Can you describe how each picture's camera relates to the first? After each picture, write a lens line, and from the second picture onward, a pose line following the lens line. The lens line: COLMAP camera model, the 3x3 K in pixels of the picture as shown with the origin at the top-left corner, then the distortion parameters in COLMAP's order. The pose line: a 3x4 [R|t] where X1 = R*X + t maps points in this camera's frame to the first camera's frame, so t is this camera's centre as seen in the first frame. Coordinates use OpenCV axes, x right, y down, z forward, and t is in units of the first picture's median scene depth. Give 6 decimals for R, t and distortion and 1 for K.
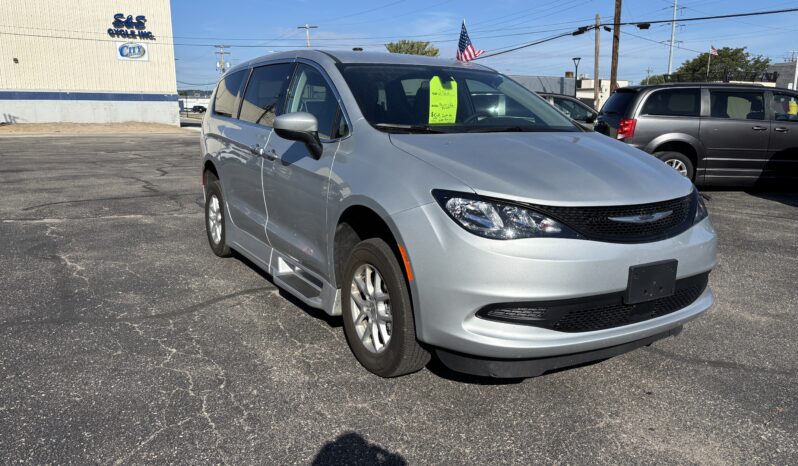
lens RADIAL K [[605.0, 0, 387.7], [0, 605.0, 233.8], [0, 0, 1]] dist [0.001400, -0.003240]
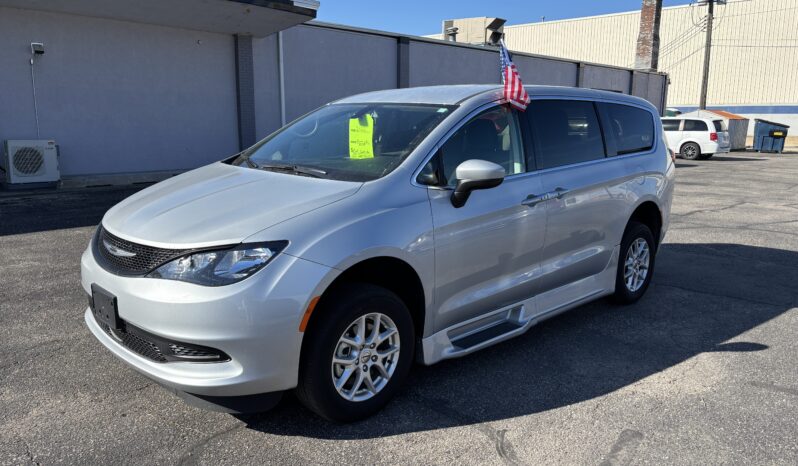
lens RADIAL K [[582.3, 0, 399.0], [0, 582.3, 233.0], [0, 0, 1]] dist [0.025169, -0.004179]
pose [[0.244903, 0.177141, -0.953228, 1.055287], [-0.192813, 0.972428, 0.131172, -0.199640], [0.950182, 0.151671, 0.272306, 0.799397]]
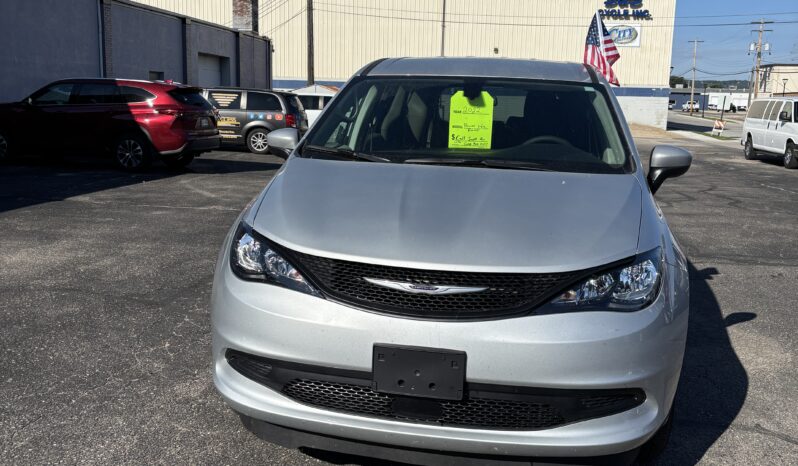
lens RADIAL K [[793.4, 0, 399.0], [0, 793.4, 233.0], [0, 0, 1]] dist [-0.003941, -0.008234]
pose [[0.771923, 0.116343, -0.624979, 0.678909], [-0.143520, 0.989623, 0.006959, -0.064480], [0.619303, 0.084325, 0.780610, 0.128578]]
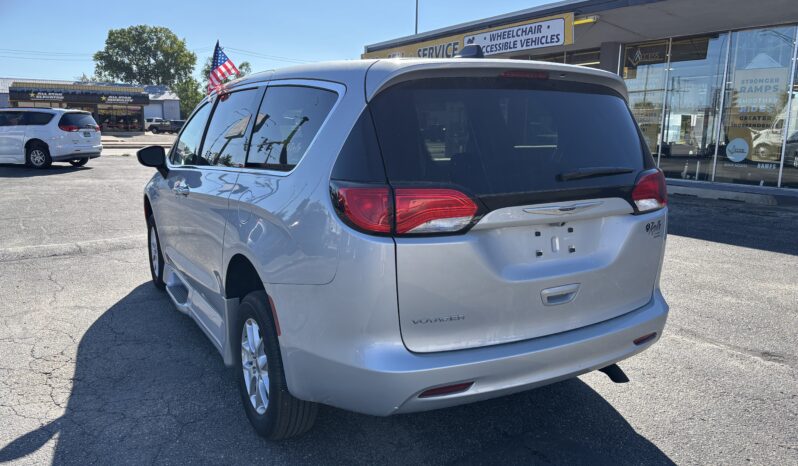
lens RADIAL K [[582.3, 0, 399.0], [0, 582.3, 233.0], [0, 0, 1]] dist [0.025169, -0.004179]
pose [[-0.999151, -0.010199, -0.039919, -0.133422], [-0.024041, 0.931155, 0.363831, -0.488509], [0.033460, 0.364482, -0.930609, 2.233049]]
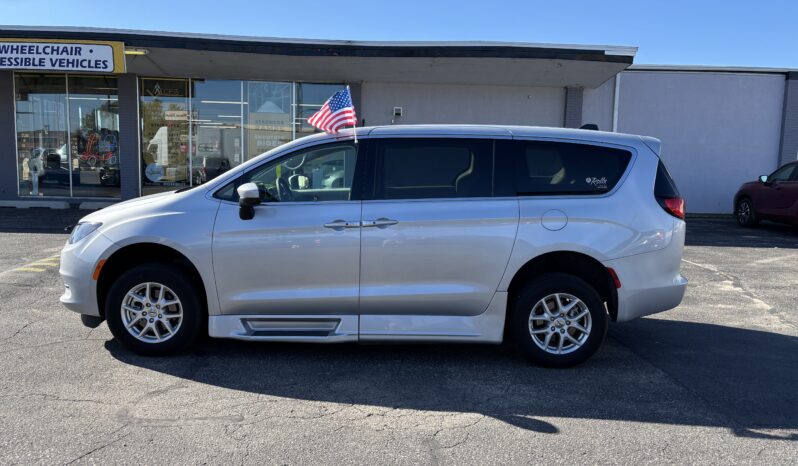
lens RADIAL K [[583.4, 0, 399.0], [0, 583.4, 233.0], [0, 0, 1]] dist [-0.004460, -0.011843]
pose [[-0.490593, 0.083659, -0.867364, 1.064341], [-0.192617, 0.960347, 0.201575, -0.384775], [0.849834, 0.265960, -0.455025, 1.809156]]
